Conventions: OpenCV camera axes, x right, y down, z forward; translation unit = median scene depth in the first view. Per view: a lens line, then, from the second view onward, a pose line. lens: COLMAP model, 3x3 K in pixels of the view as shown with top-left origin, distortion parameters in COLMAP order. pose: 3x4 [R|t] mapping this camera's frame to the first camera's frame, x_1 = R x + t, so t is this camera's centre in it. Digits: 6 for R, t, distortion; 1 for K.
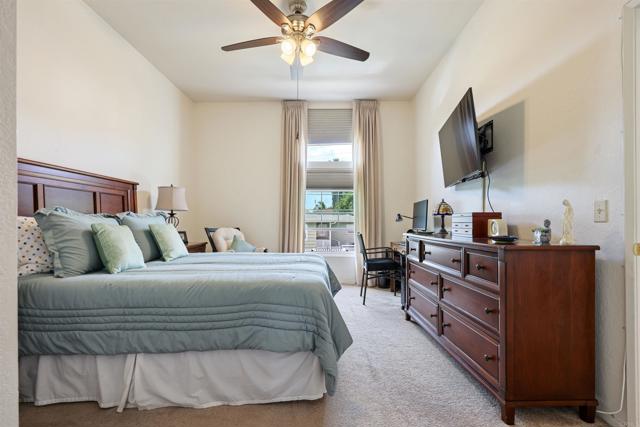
lens RADIAL K [[287.9, 0, 308.1], [0, 287.9, 223.2], [0, 0, 1]] dist [0.000205, 0.000667]
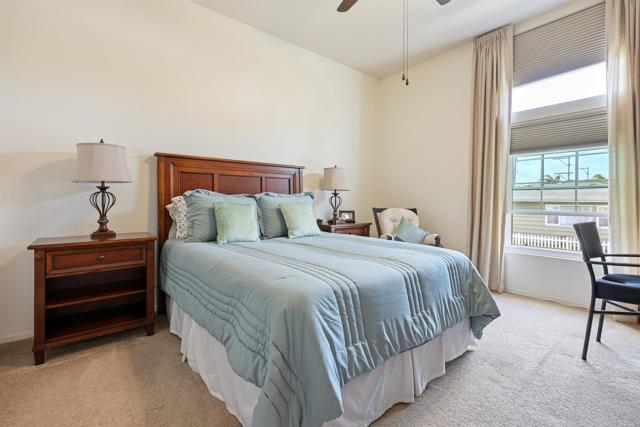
lens RADIAL K [[287.9, 0, 321.5], [0, 287.9, 208.8], [0, 0, 1]] dist [0.000205, 0.000667]
pose [[0.686385, 0.010704, -0.727159, 0.230291], [-0.000619, 0.999900, 0.014135, 0.005967], [0.727238, -0.009252, 0.686323, 0.235199]]
